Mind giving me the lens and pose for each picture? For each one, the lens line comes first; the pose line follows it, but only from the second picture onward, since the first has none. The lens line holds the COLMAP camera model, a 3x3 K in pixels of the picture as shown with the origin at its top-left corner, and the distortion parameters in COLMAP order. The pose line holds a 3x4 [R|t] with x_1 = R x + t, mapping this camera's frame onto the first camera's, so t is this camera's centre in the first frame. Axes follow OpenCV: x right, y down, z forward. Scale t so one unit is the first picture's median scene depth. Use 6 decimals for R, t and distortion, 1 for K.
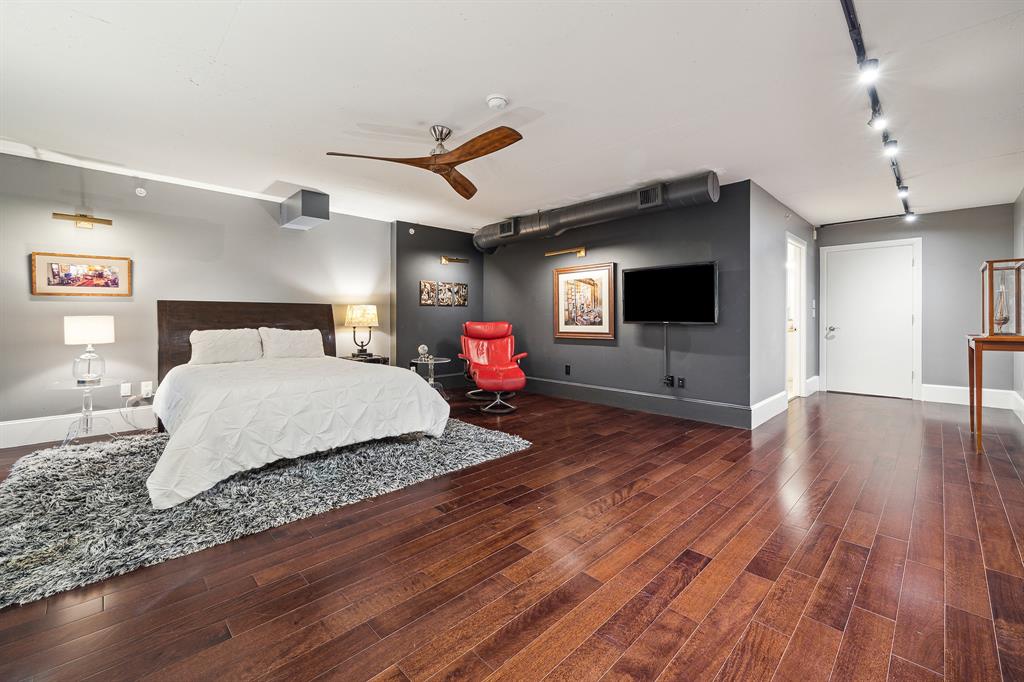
lens RADIAL K [[422.3, 0, 518.7], [0, 422.3, 320.8], [0, 0, 1]] dist [-0.000213, 0.000280]
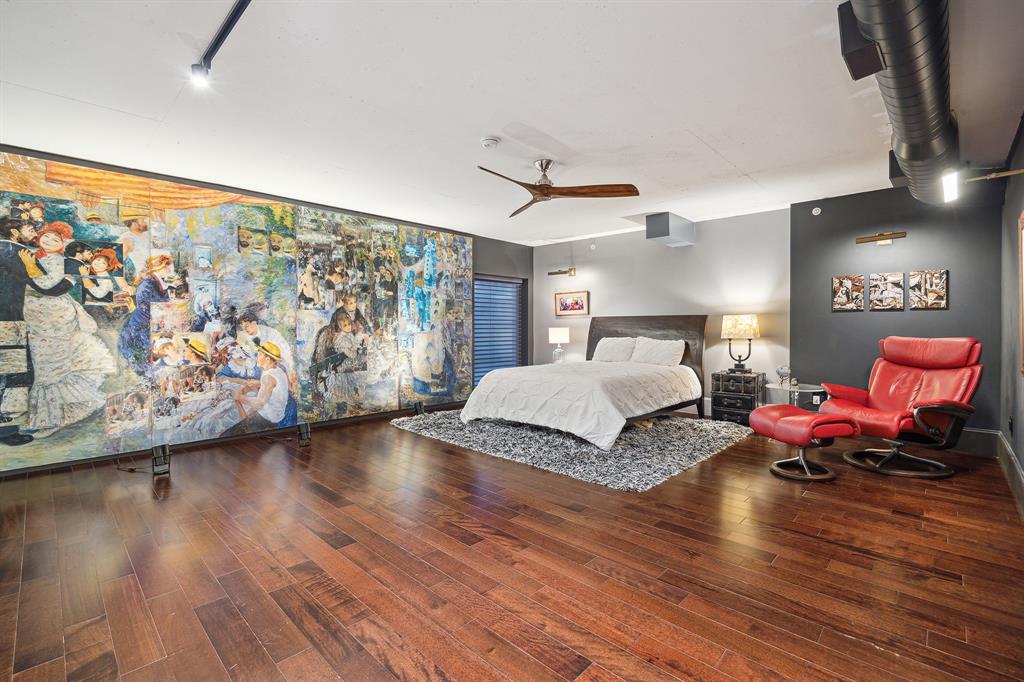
lens RADIAL K [[460.2, 0, 516.4], [0, 460.2, 332.0], [0, 0, 1]] dist [-0.001060, 0.000062]
pose [[0.024519, 0.012434, -0.999622, 0.693071], [-0.006680, 0.999902, 0.012273, -0.011182], [0.999677, 0.006376, 0.024600, 0.596447]]
